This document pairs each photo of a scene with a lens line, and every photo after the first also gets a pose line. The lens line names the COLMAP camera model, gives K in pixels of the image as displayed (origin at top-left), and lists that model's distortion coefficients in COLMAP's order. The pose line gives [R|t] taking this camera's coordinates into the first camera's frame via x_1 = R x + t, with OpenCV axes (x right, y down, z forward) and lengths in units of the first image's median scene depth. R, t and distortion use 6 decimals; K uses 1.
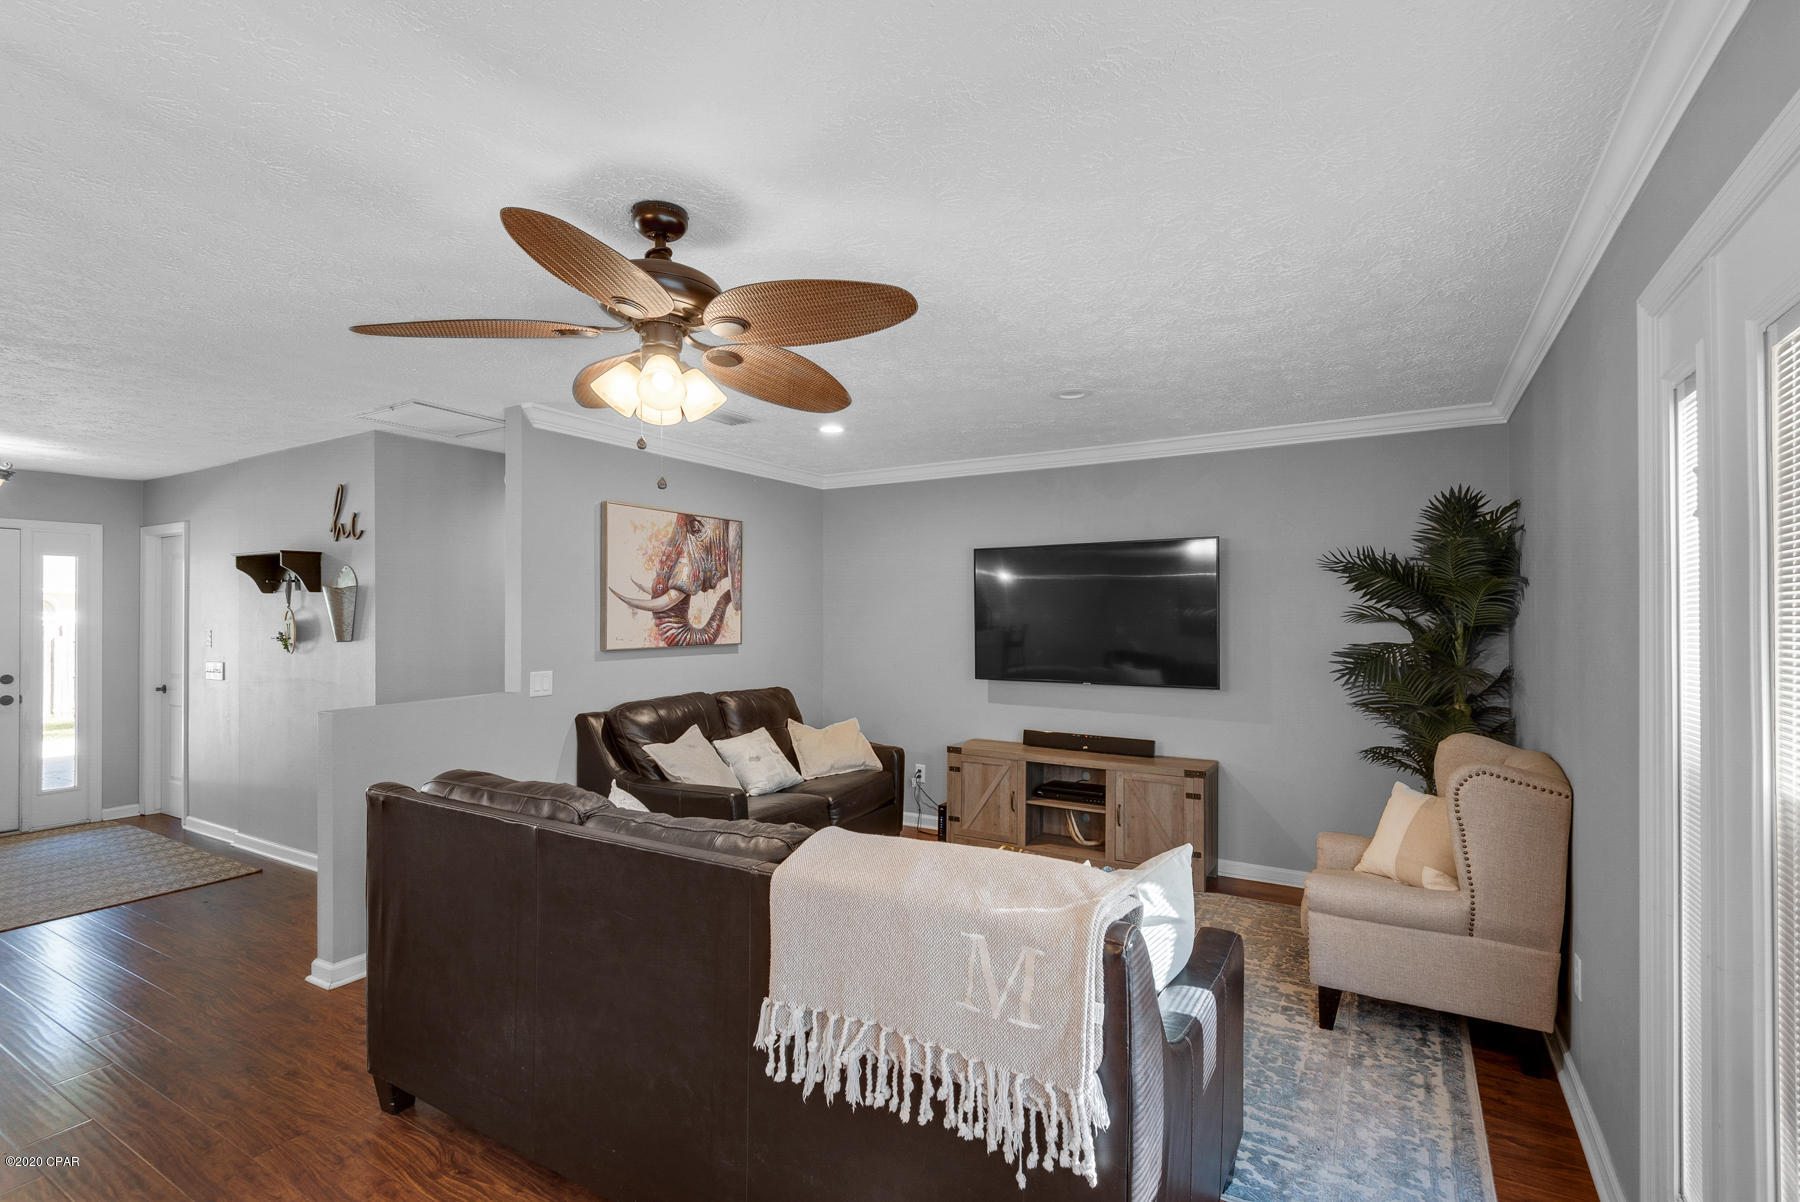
lens RADIAL K [[831.6, 0, 895.7], [0, 831.6, 620.2], [0, 0, 1]] dist [0.021348, -0.006005]
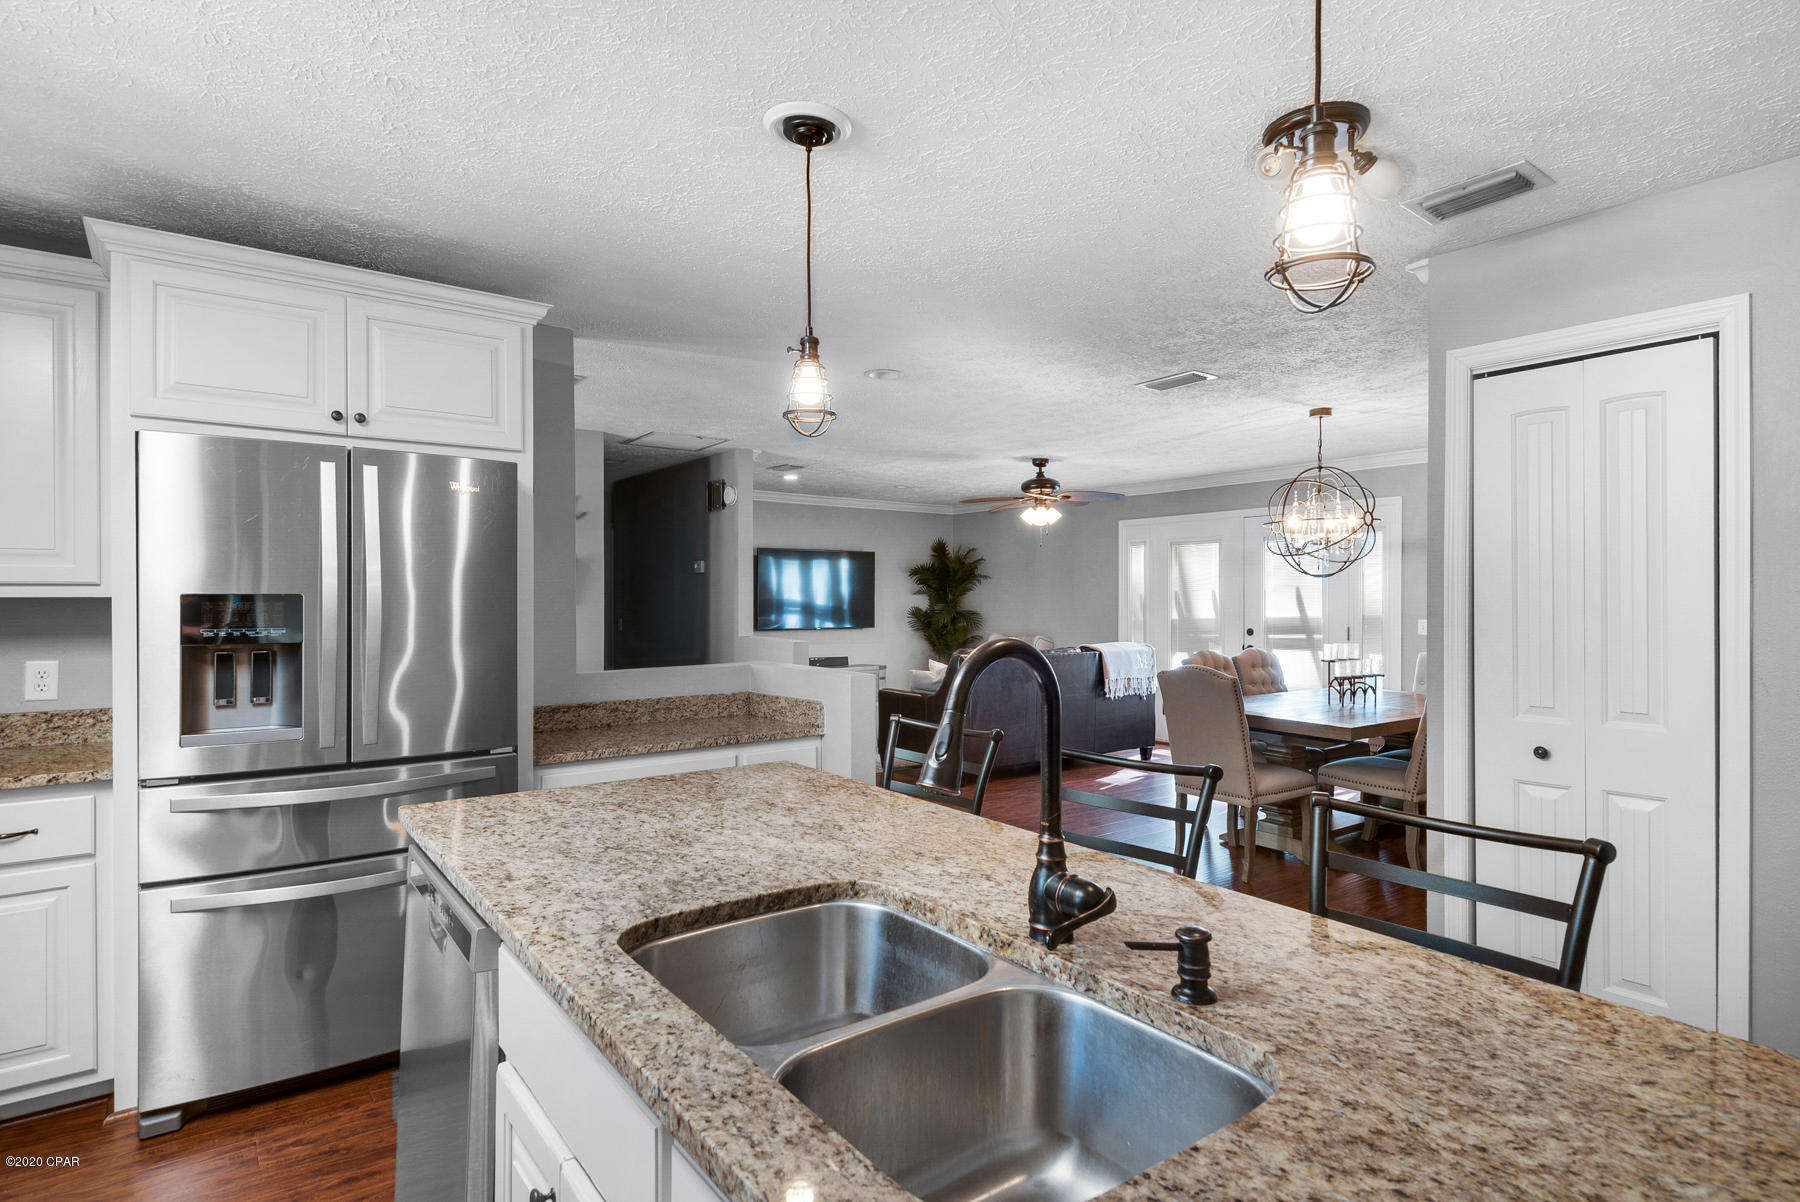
lens RADIAL K [[945.9, 0, 884.7], [0, 945.9, 598.9], [0, 0, 1]] dist [0.017614, 0.000505]
pose [[0.379187, 0.000316, 0.925320, -1.784774], [0.006387, 0.999975, -0.002959, 0.021255], [-0.925298, 0.007032, 0.379176, 0.085517]]
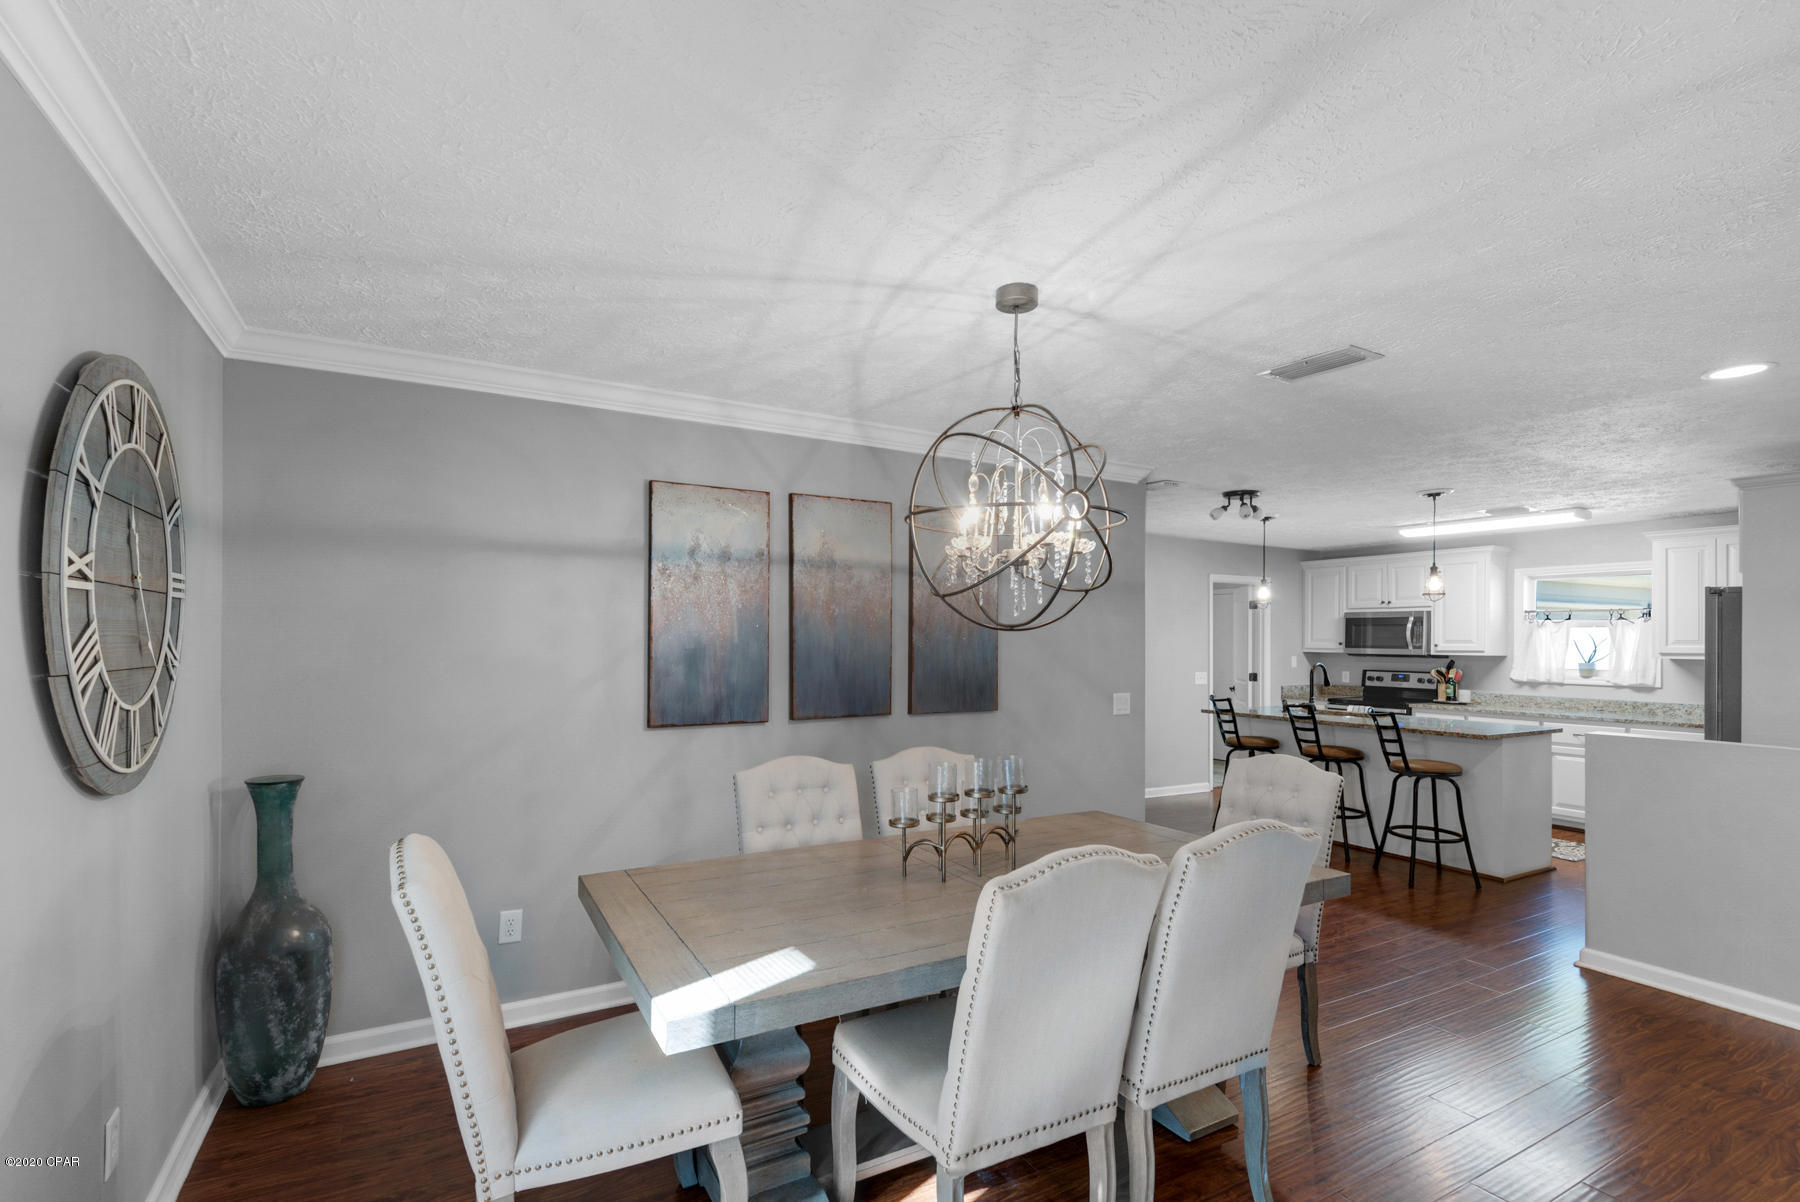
lens RADIAL K [[831.6, 0, 874.7], [0, 831.6, 639.2], [0, 0, 1]] dist [0.021348, -0.006005]
pose [[-0.500039, -0.005237, -0.865987, 0.101002], [-0.012039, 0.999927, 0.000905, -0.001159], [0.865919, 0.010878, -0.500065, 0.210990]]
